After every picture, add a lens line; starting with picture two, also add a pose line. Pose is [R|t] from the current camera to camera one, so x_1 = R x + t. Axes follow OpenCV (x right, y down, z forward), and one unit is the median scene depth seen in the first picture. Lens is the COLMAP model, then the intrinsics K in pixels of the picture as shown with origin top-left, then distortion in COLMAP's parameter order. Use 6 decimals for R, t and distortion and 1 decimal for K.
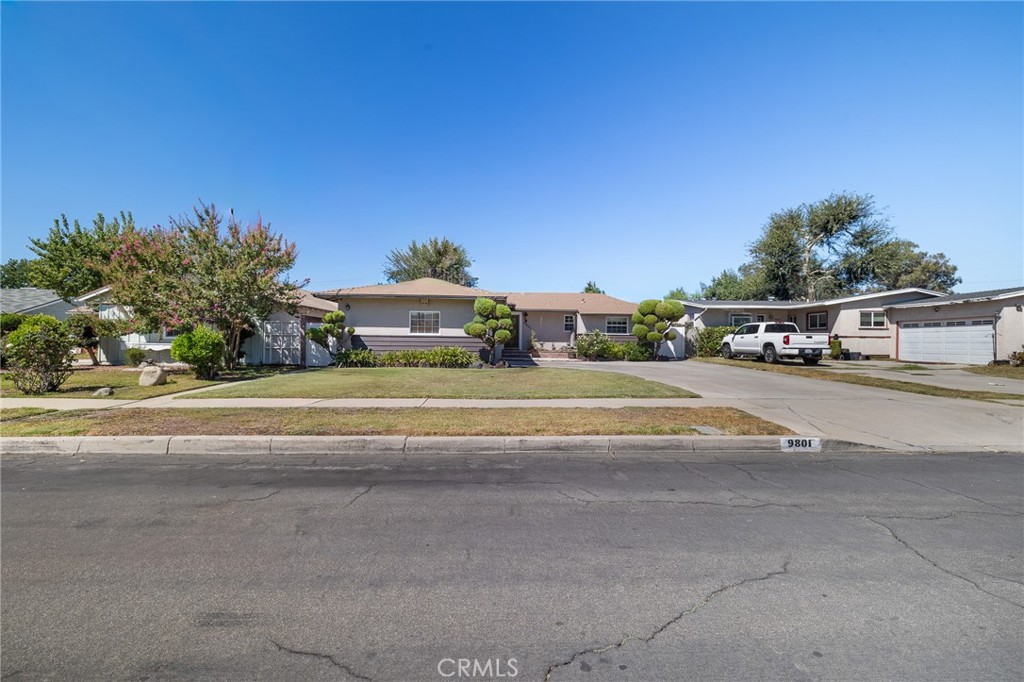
lens RADIAL K [[445.4, 0, 512.0], [0, 445.4, 341.0], [0, 0, 1]] dist [0.000193, 0.000215]
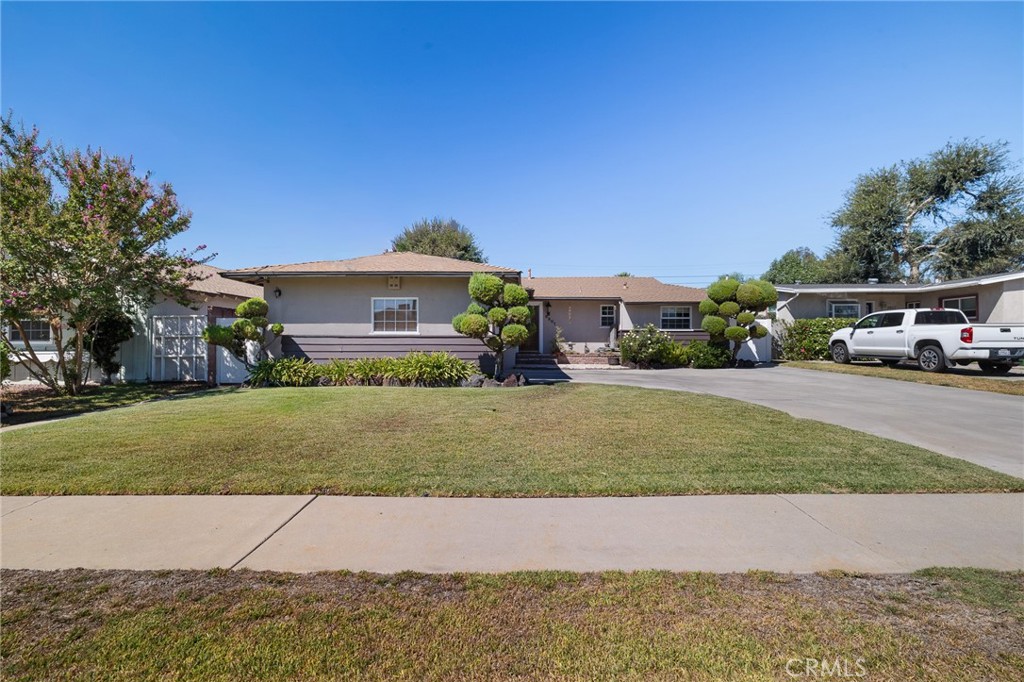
lens RADIAL K [[460.9, 0, 512.0], [0, 460.9, 341.0], [0, 0, 1]] dist [0.002848, 0.000174]
pose [[0.999240, -0.011490, -0.037252, -0.001089], [0.011524, 0.999933, 0.000692, -0.001887], [0.037242, -0.001121, 0.999306, 0.296343]]
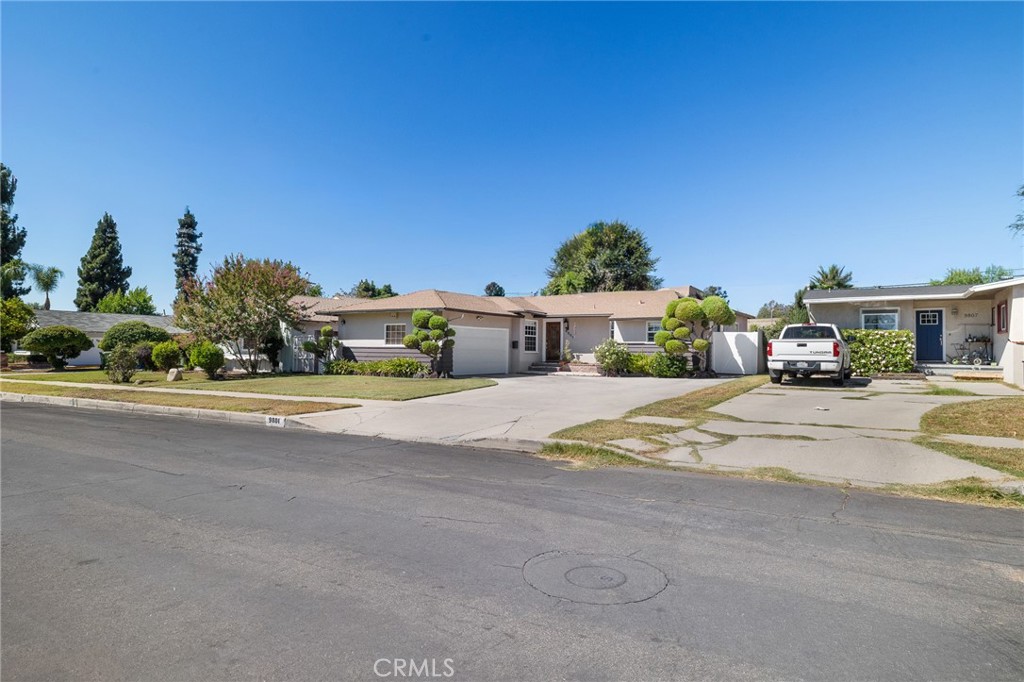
lens RADIAL K [[645.0, 0, 512.0], [0, 645.0, 341.0], [0, 0, 1]] dist [-0.001857, -0.000072]
pose [[0.825647, -0.012504, -0.564049, 0.786889], [0.000621, 0.999774, -0.021254, 0.005812], [0.564187, 0.017197, 0.825468, -0.092925]]
